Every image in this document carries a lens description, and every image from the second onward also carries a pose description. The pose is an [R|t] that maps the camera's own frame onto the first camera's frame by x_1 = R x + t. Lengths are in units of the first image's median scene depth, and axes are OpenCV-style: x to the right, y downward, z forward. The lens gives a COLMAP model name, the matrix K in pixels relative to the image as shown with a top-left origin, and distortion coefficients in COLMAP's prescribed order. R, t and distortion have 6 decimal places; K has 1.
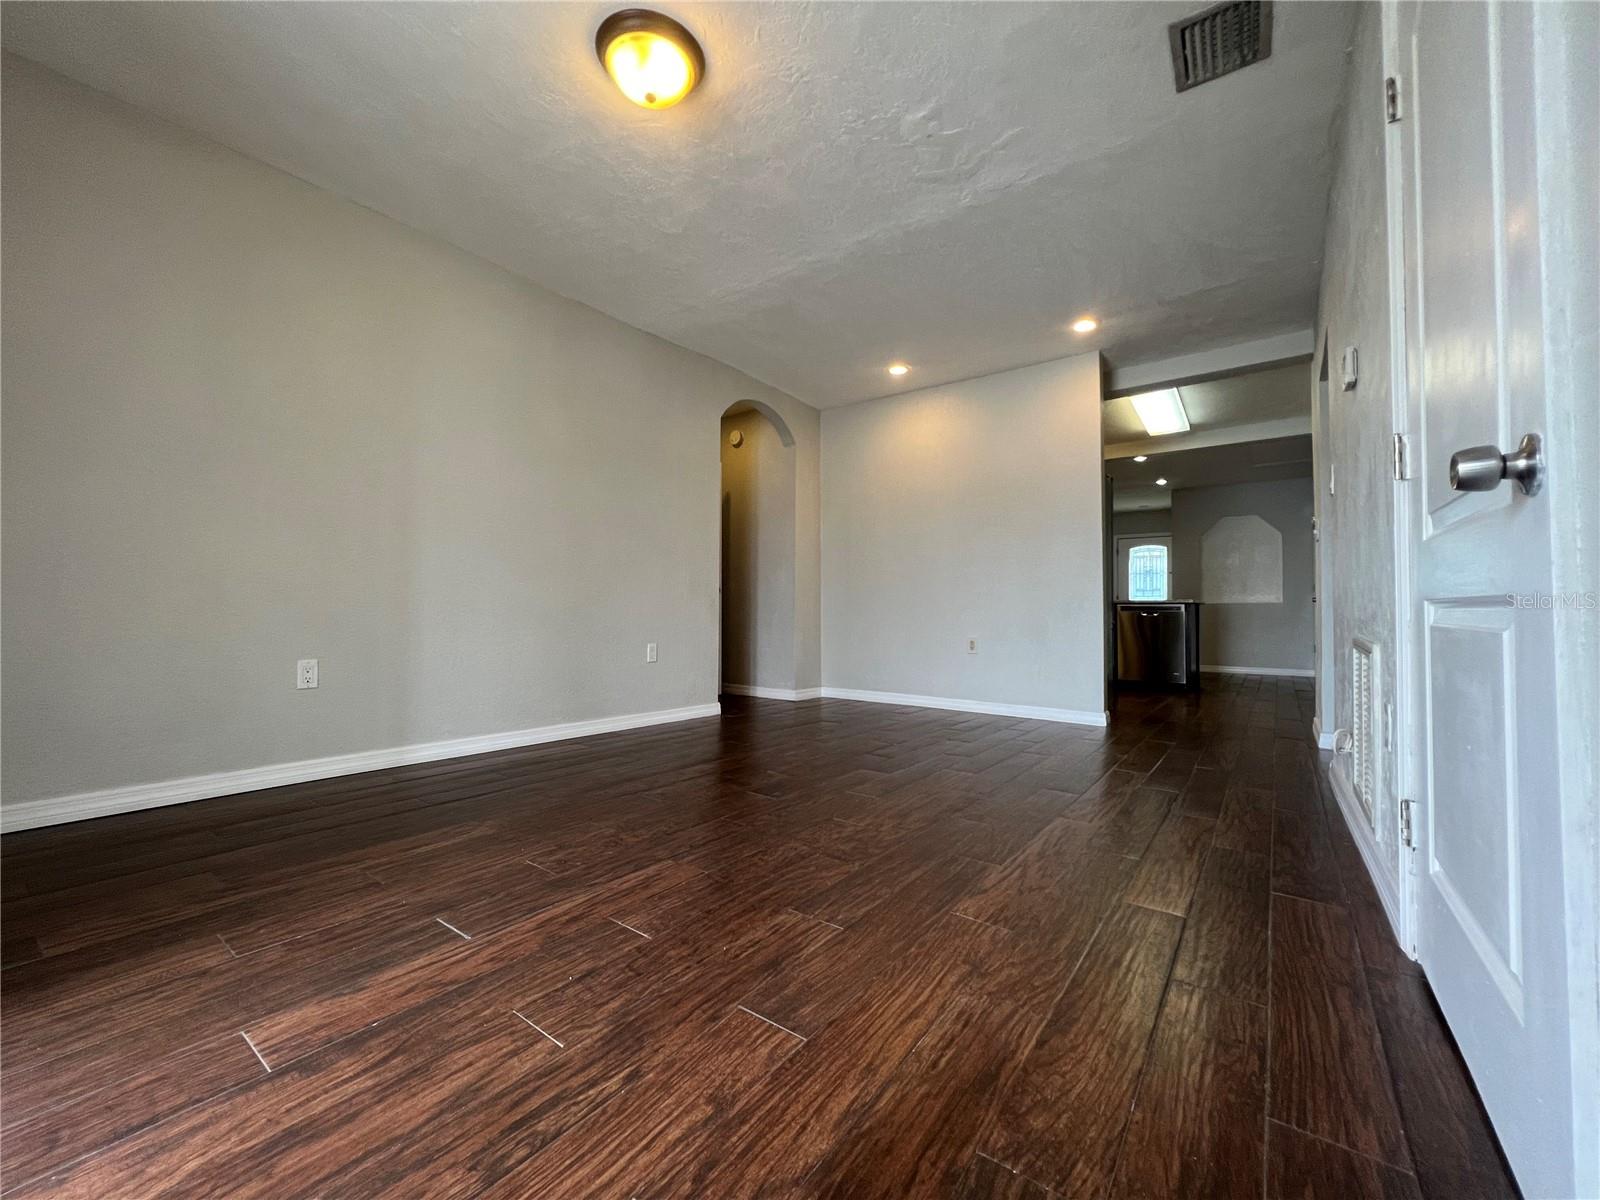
lens RADIAL K [[640.6, 0, 797.6], [0, 640.6, 590.0], [0, 0, 1]] dist [-0.001471, 0.000749]
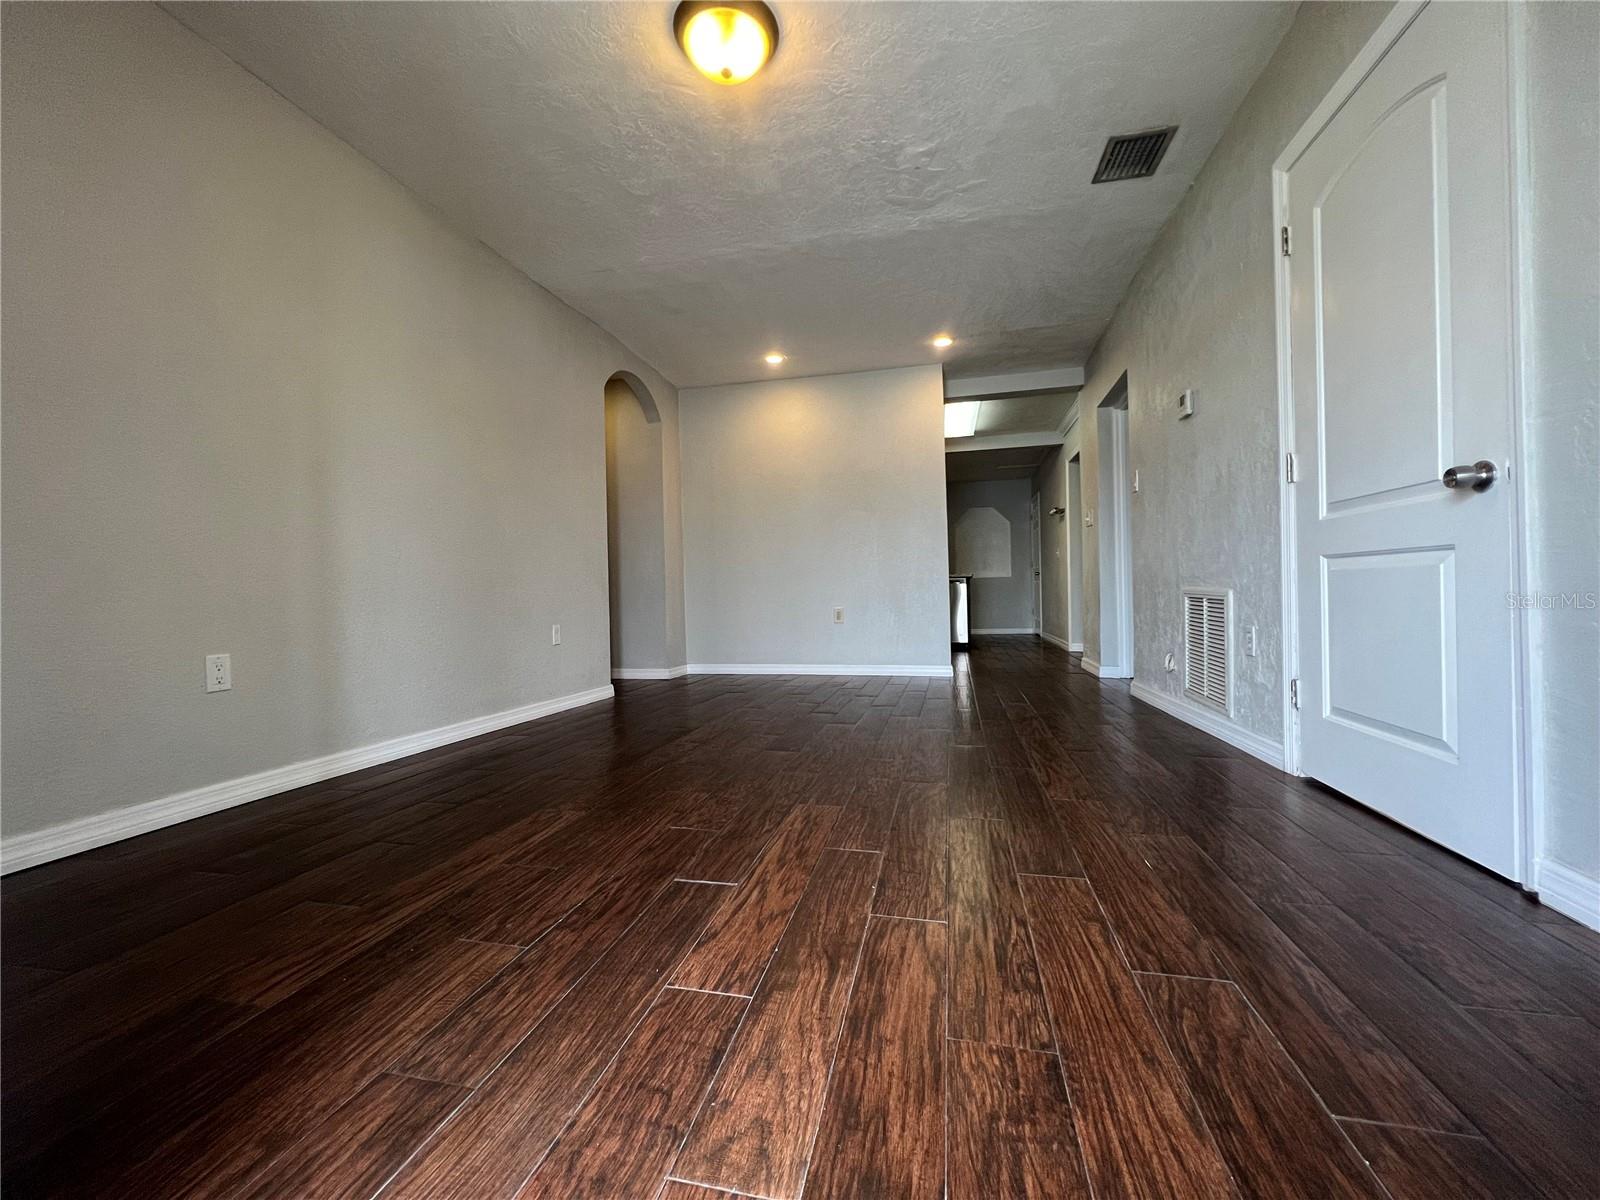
lens RADIAL K [[640.6, 0, 806.1], [0, 640.6, 587.6], [0, 0, 1]] dist [-0.001471, 0.000749]
pose [[0.916646, -0.021392, 0.399127, -0.637433], [0.013275, 0.999645, 0.023088, 0.030729], [-0.399479, -0.015865, 0.916605, 0.006191]]
